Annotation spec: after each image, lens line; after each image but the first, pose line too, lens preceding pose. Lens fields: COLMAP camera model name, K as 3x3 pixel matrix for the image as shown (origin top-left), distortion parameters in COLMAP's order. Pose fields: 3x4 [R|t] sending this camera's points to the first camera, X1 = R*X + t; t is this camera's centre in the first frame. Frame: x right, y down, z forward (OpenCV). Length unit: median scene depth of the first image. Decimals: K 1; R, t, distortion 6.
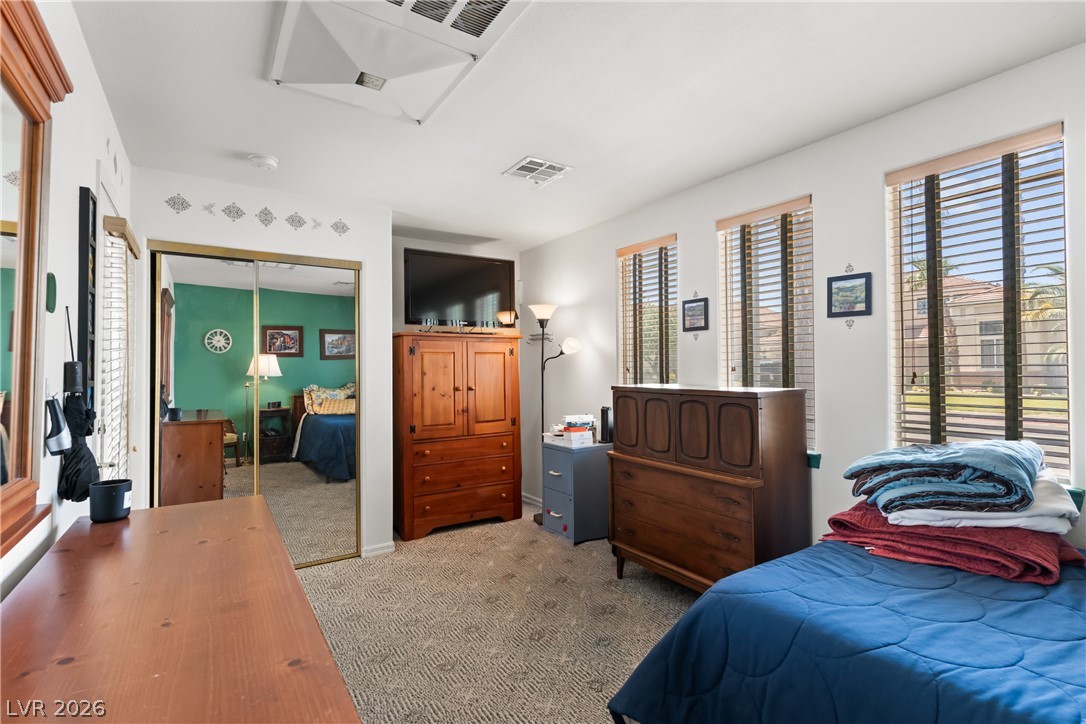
lens RADIAL K [[514.9, 0, 545.3], [0, 514.9, 359.7], [0, 0, 1]] dist [0.000521, -0.000040]
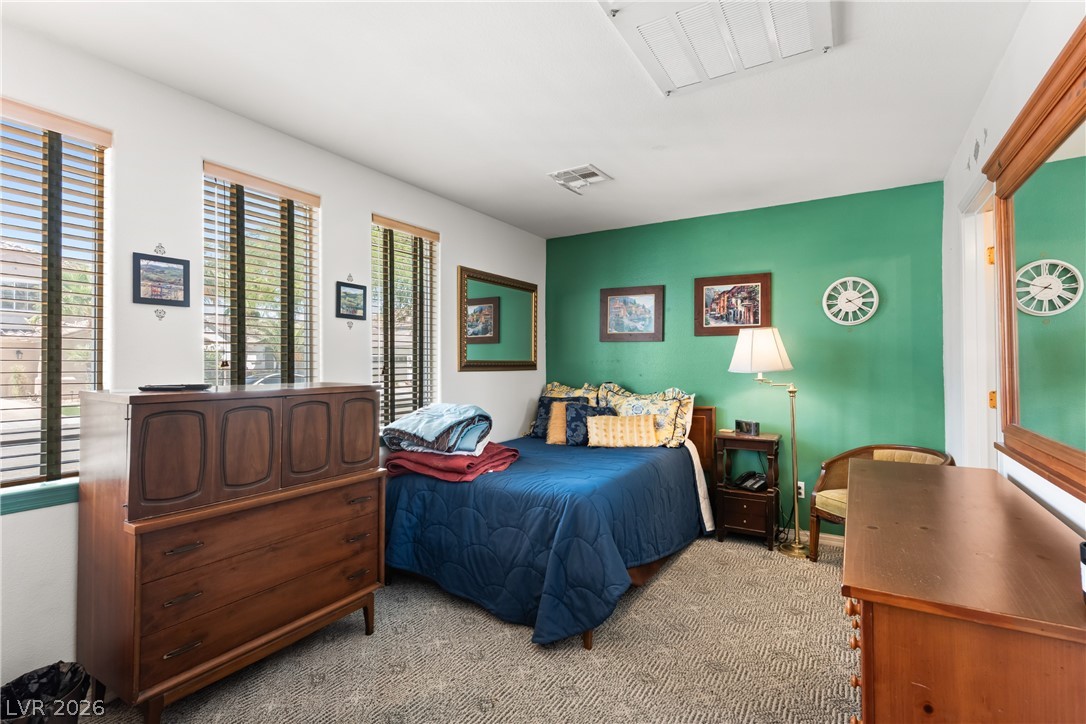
lens RADIAL K [[514.9, 0, 545.5], [0, 514.9, 360.5], [0, 0, 1]] dist [0.000521, -0.000040]
pose [[-0.438548, 0.011985, 0.898628, -0.591025], [-0.007621, 0.999826, -0.017054, 0.024663], [-0.898676, -0.014328, -0.438380, 0.996012]]
